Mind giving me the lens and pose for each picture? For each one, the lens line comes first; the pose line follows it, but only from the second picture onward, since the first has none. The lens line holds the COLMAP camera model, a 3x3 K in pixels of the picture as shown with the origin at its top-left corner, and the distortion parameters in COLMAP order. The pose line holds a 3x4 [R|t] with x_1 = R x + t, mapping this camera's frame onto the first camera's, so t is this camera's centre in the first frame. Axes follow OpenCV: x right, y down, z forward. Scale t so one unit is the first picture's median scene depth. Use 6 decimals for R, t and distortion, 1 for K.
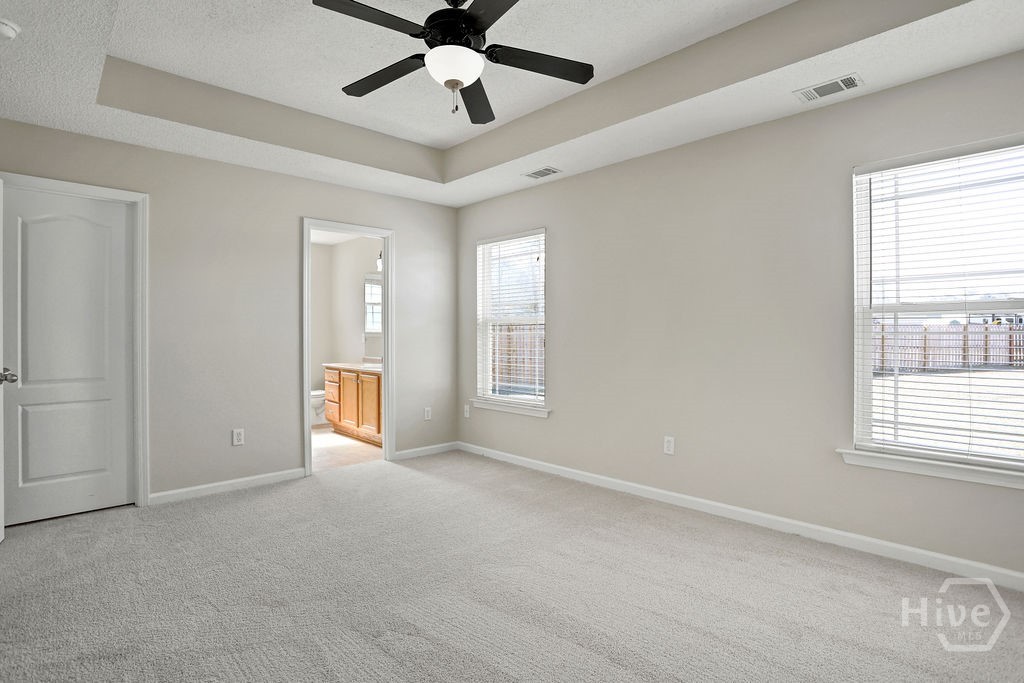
lens RADIAL K [[522.5, 0, 511.5], [0, 522.5, 339.9], [0, 0, 1]] dist [0.004414, -0.000155]
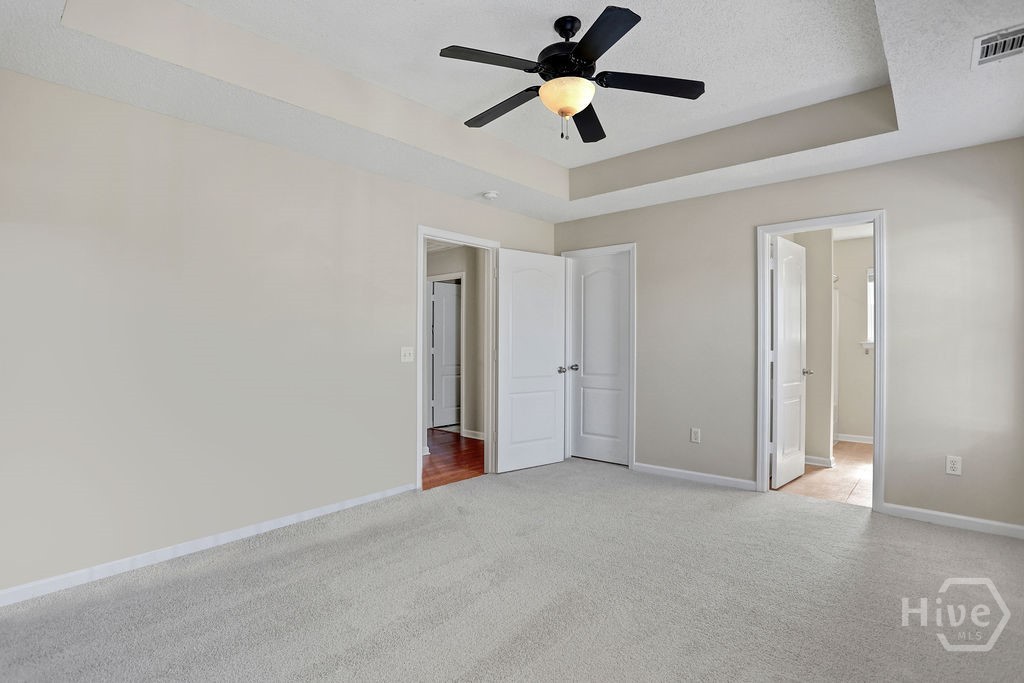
lens RADIAL K [[522.5, 0, 512.4], [0, 522.5, 339.7], [0, 0, 1]] dist [0.004414, -0.000155]
pose [[0.131743, 0.001869, -0.991282, 0.636121], [-0.004747, 0.999988, 0.001255, -0.025969], [0.991273, 0.004540, 0.131750, 0.516290]]
